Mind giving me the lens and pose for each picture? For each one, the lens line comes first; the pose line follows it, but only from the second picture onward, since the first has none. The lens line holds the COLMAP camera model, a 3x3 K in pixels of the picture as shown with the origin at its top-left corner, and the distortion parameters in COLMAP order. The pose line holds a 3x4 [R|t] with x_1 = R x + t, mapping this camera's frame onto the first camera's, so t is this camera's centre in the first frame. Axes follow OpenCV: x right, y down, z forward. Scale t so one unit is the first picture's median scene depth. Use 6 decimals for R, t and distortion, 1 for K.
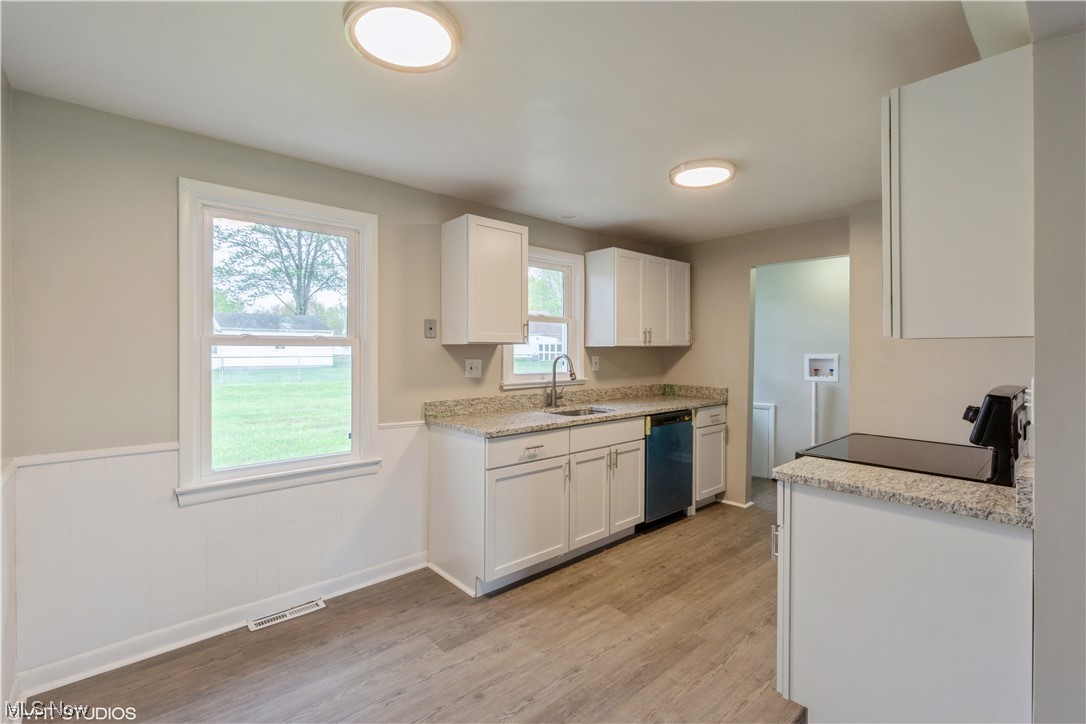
lens RADIAL K [[486.7, 0, 539.6], [0, 486.7, 344.9], [0, 0, 1]] dist [-0.001514, -0.000239]
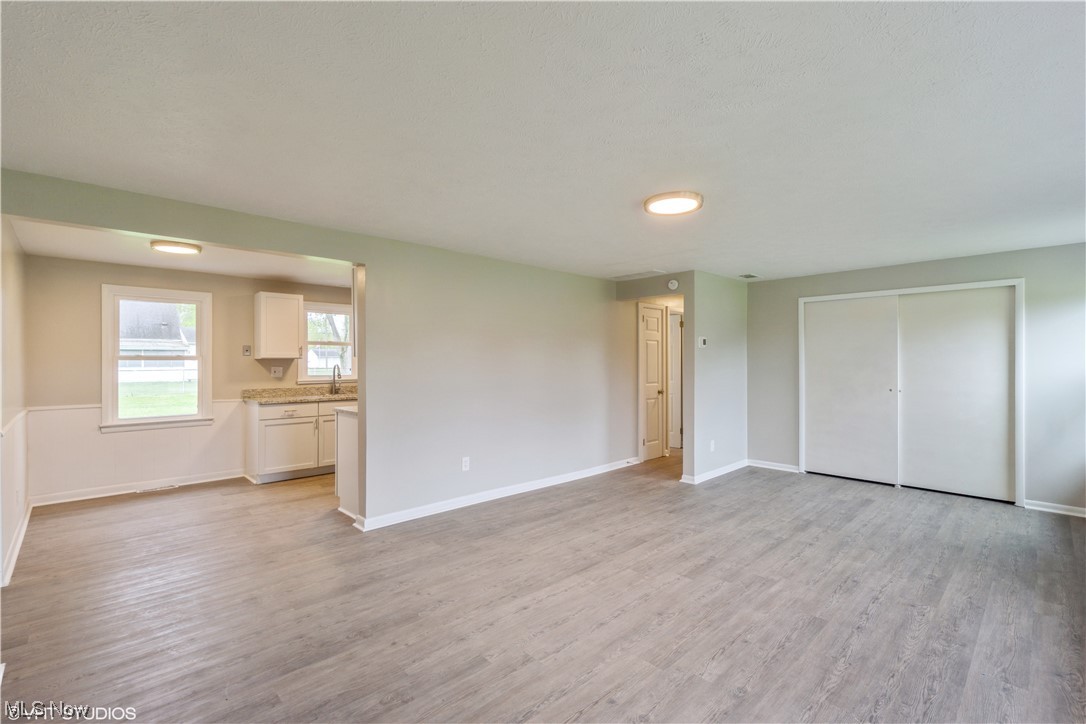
lens RADIAL K [[483.5, 0, 540.4], [0, 483.5, 354.8], [0, 0, 1]] dist [-0.003548, -0.000300]
pose [[0.999272, -0.001534, 0.038109, 0.805201], [0.001667, 0.999993, -0.003453, -0.008378], [-0.038104, 0.003514, 0.999268, -0.871831]]
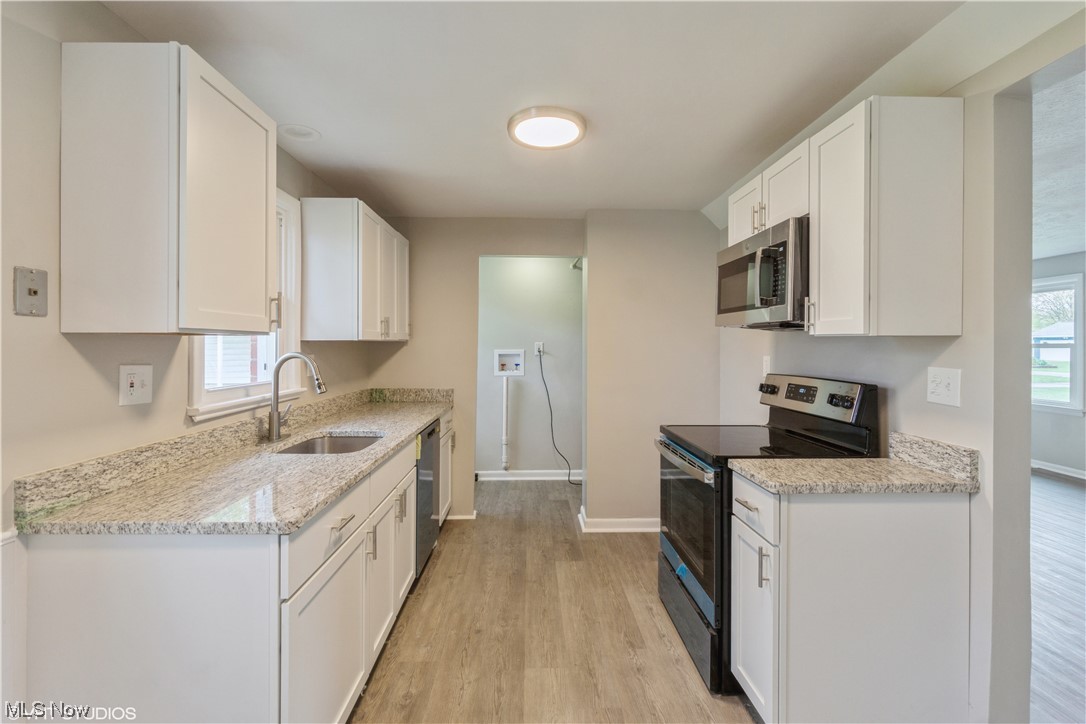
lens RADIAL K [[486.7, 0, 539.6], [0, 486.7, 344.9], [0, 0, 1]] dist [-0.001514, -0.000239]
pose [[0.649026, 0.000737, 0.760766, -0.246756], [-0.007979, 0.999951, 0.005839, 0.004048], [-0.760724, -0.009860, 0.649001, 0.412794]]
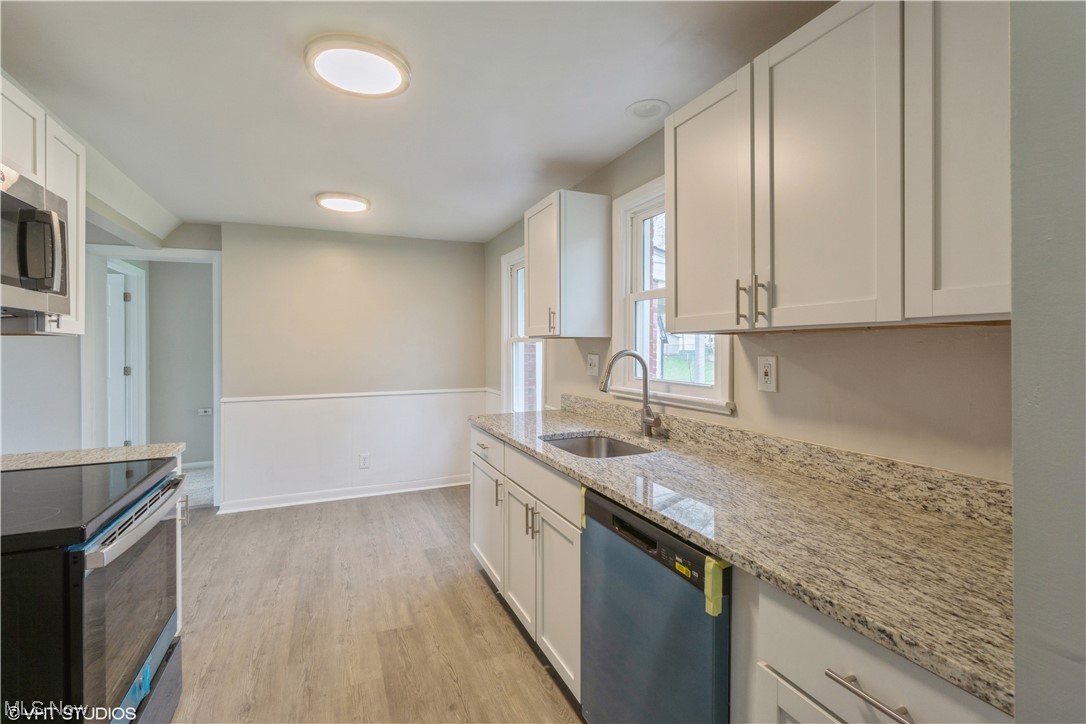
lens RADIAL K [[486.7, 0, 539.6], [0, 486.7, 344.9], [0, 0, 1]] dist [-0.001514, -0.000239]
pose [[-0.314184, -0.000825, -0.949362, 0.738134], [0.014241, 0.999883, -0.005581, 0.016406], [0.949255, -0.015273, -0.314136, 1.217032]]
